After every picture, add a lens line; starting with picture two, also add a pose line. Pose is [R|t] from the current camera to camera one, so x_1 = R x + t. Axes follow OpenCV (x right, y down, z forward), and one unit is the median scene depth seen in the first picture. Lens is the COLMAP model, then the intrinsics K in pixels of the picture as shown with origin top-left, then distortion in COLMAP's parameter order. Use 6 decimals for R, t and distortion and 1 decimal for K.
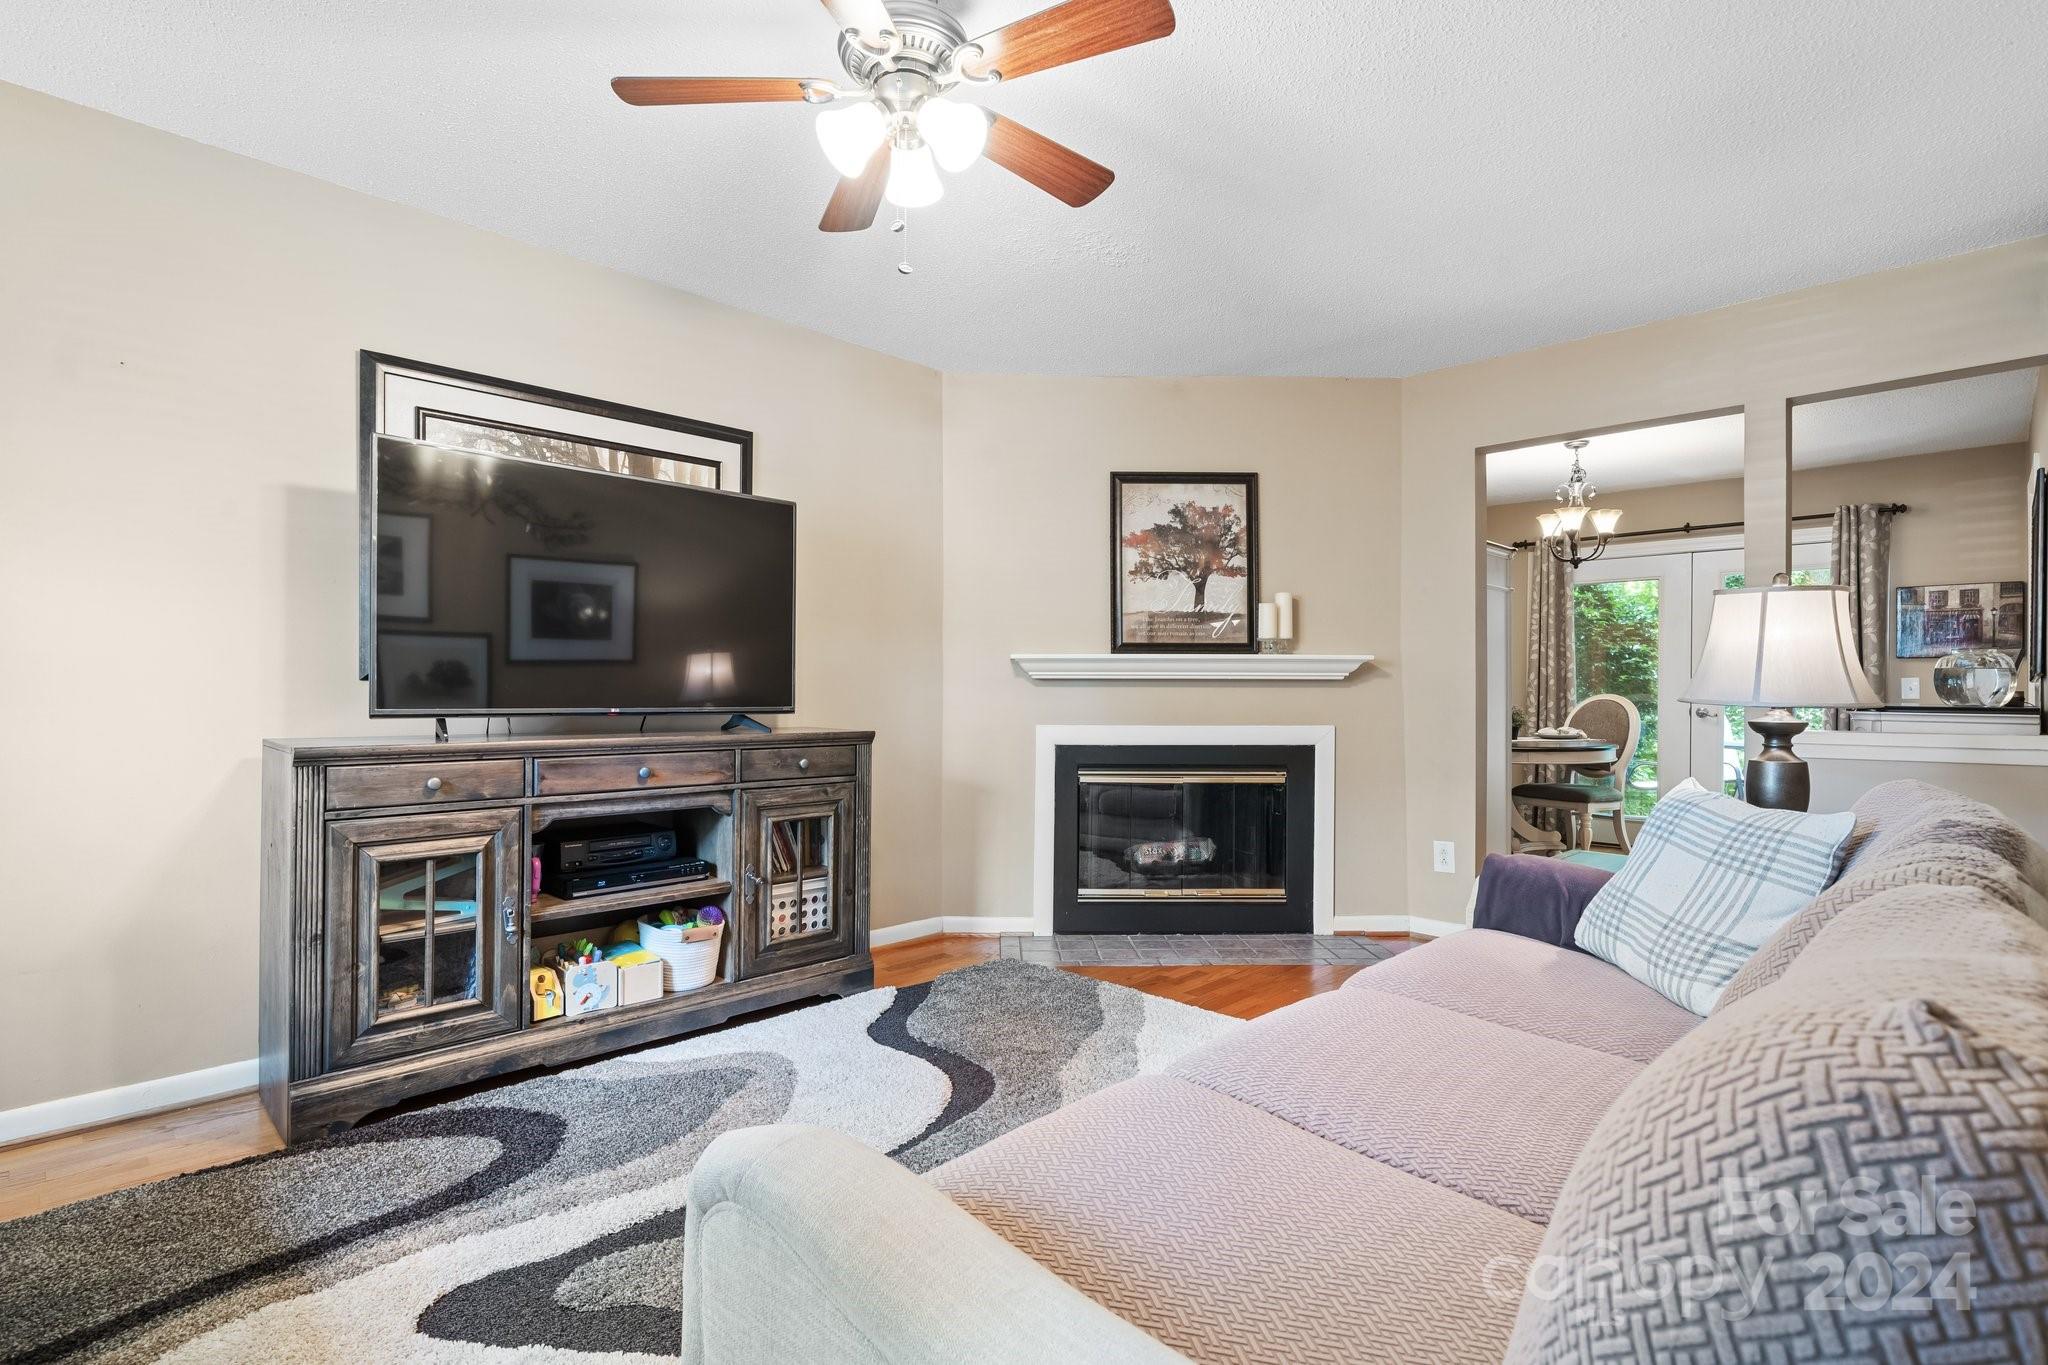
lens RADIAL K [[974.3, 0, 1016.2], [0, 974.3, 692.2], [0, 0, 1]] dist [-0.000608, -0.000047]
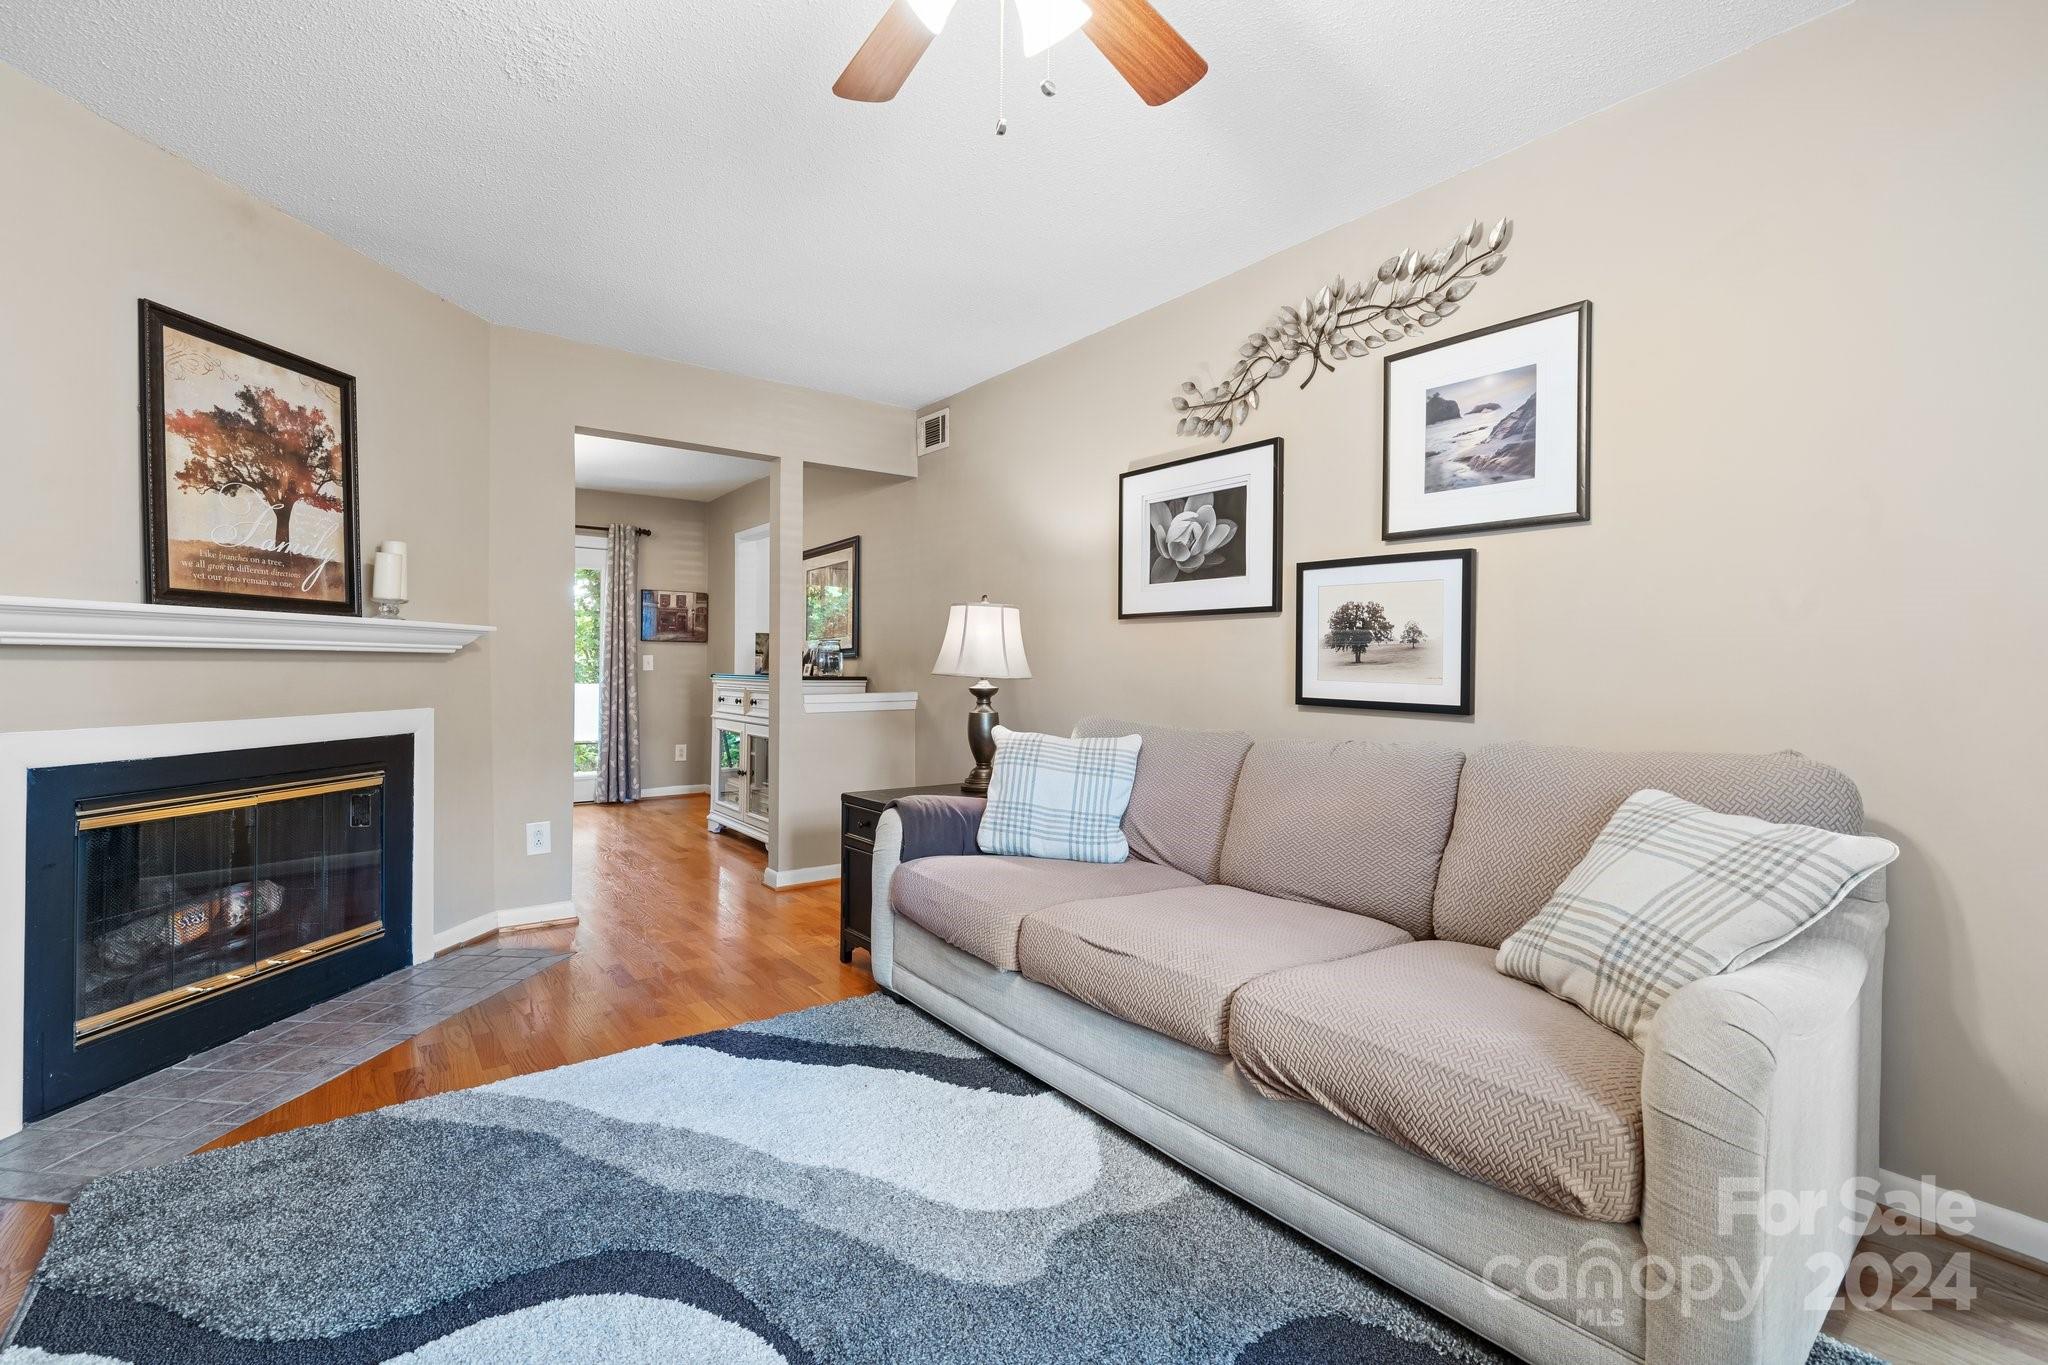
lens RADIAL K [[894.3, 0, 1026.5], [0, 894.3, 665.7], [0, 0, 1]] dist [-0.024734, 0.001557]
pose [[0.131367, -0.001270, 0.991333, -0.358938], [-0.002845, 0.999995, 0.001659, -0.004736], [-0.991330, -0.003038, 0.131362, 0.396004]]
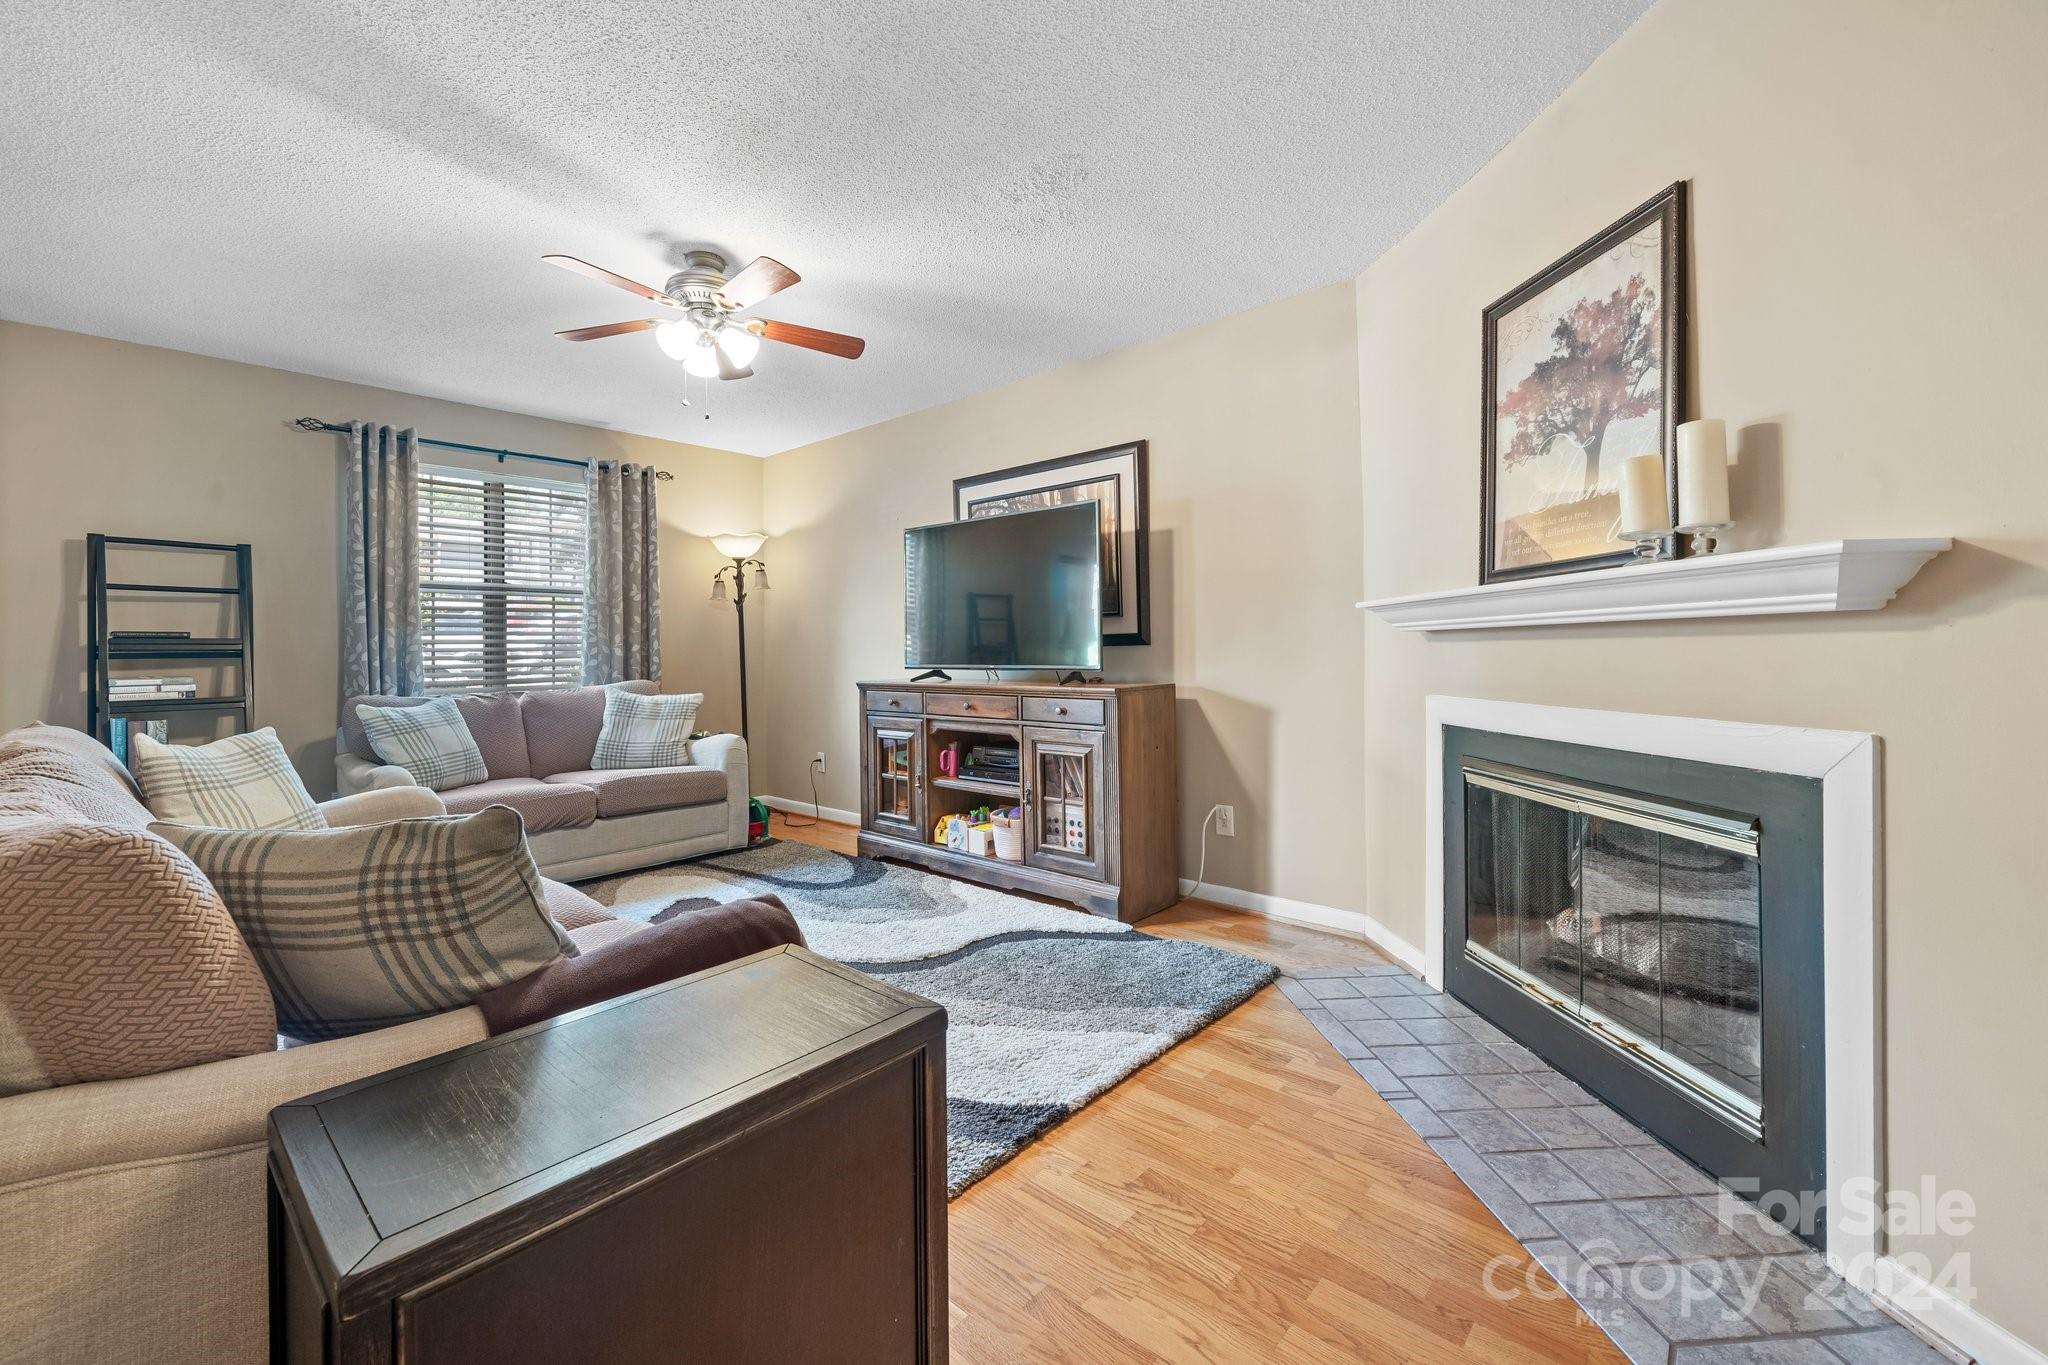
lens RADIAL K [[840.2, 0, 988.6], [0, 840.2, 636.3], [0, 0, 1]] dist [0.010992, -0.000615]
pose [[0.029891, -0.025885, -0.999218, 0.643073], [0.010037, 0.999622, -0.025595, 0.002663], [0.999503, -0.009264, 0.030139, 0.651494]]
